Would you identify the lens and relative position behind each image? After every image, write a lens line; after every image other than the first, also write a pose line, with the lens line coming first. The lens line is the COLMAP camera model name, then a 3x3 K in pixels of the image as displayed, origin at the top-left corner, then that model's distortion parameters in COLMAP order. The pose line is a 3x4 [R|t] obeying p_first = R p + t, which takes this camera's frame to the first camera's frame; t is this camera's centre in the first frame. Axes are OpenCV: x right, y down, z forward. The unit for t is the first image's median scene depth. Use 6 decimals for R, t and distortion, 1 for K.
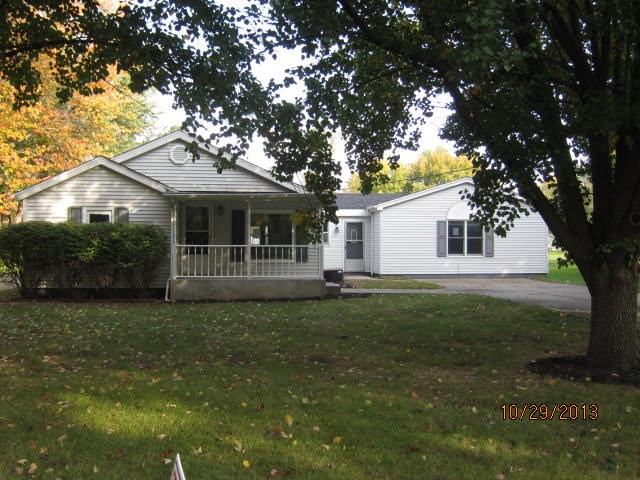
lens RADIAL K [[657.9, 0, 320.0], [0, 657.9, 240.0], [0, 0, 1]] dist [-0.061467, -0.012873]
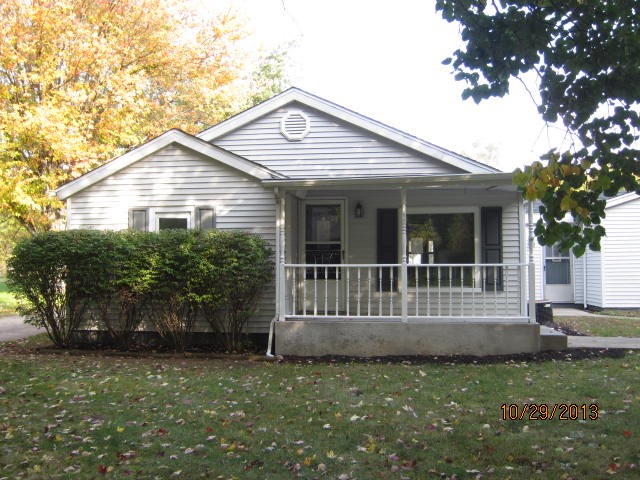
lens RADIAL K [[657.9, 0, 320.0], [0, 657.9, 240.0], [0, 0, 1]] dist [-0.061467, -0.012873]
pose [[0.970663, -0.015903, -0.239918, -0.038802], [0.007705, 0.999355, -0.035070, 0.006467], [0.240321, 0.032192, 0.970159, 0.400669]]
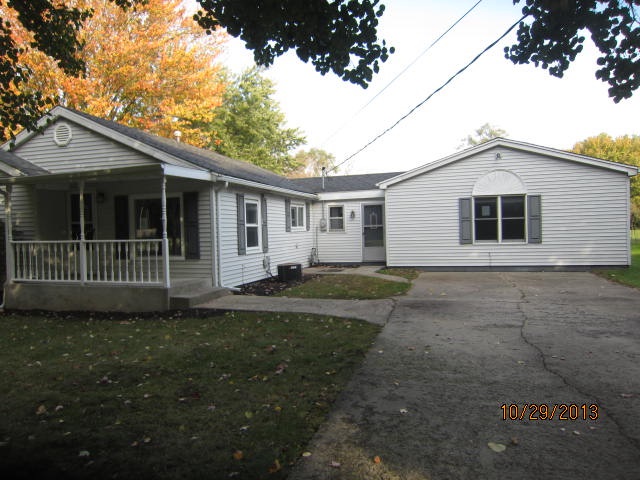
lens RADIAL K [[461.9, 0, 320.0], [0, 461.9, 240.0], [0, 0, 1]] dist [-0.002379, -0.001130]
pose [[0.915954, -0.013774, -0.401046, 0.353318], [0.028129, 0.999156, 0.029929, -0.000772], [0.400295, -0.038694, 0.915569, 0.608302]]
